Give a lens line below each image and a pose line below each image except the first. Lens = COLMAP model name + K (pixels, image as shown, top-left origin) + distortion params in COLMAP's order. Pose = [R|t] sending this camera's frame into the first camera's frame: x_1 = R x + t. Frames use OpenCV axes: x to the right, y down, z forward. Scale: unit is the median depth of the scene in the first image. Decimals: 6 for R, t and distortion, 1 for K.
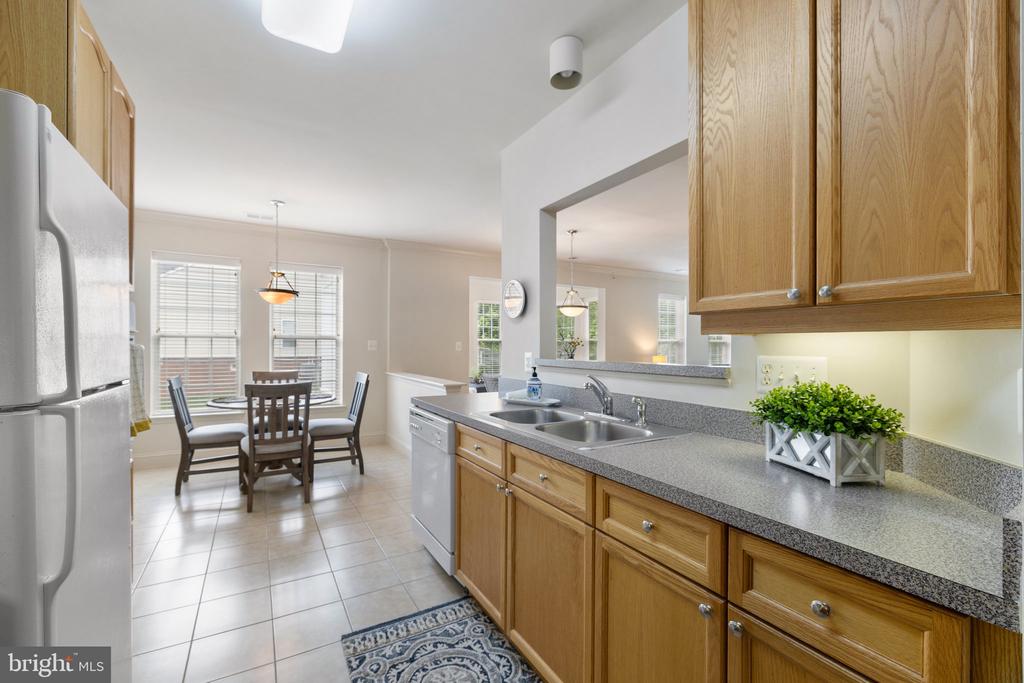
lens RADIAL K [[434.6, 0, 510.9], [0, 434.6, 345.1], [0, 0, 1]] dist [0.002725, -0.000510]
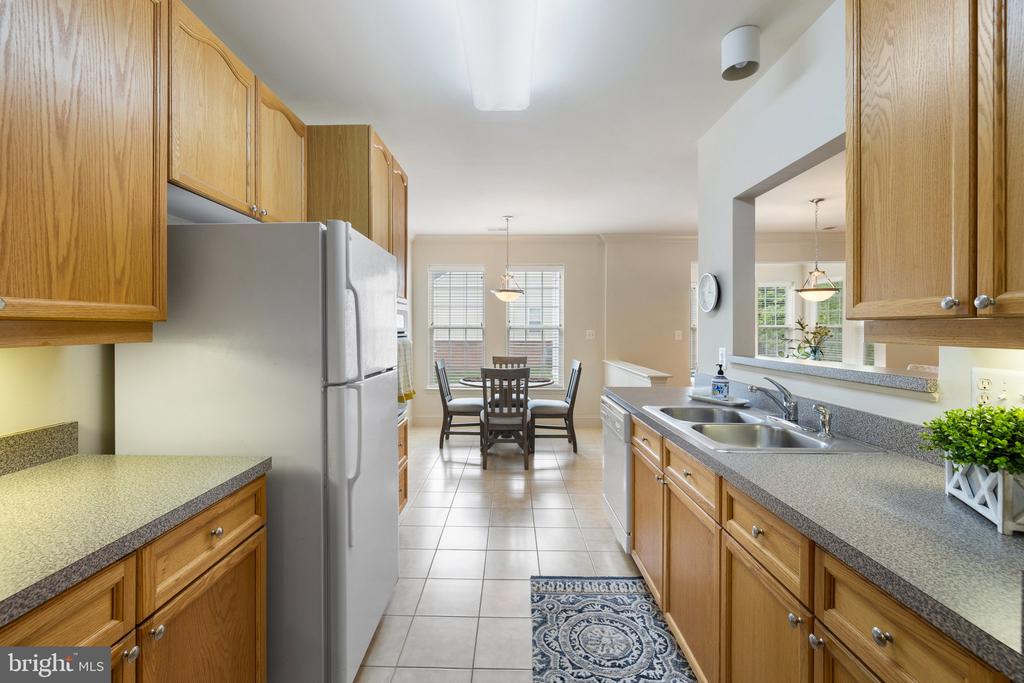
lens RADIAL K [[434.6, 0, 509.6], [0, 434.6, 334.0], [0, 0, 1]] dist [0.002725, -0.000510]
pose [[0.865658, 0.003548, -0.500623, 0.200527], [0.000181, 0.999973, 0.007400, -0.038272], [0.500635, -0.006497, 0.865634, -0.116077]]
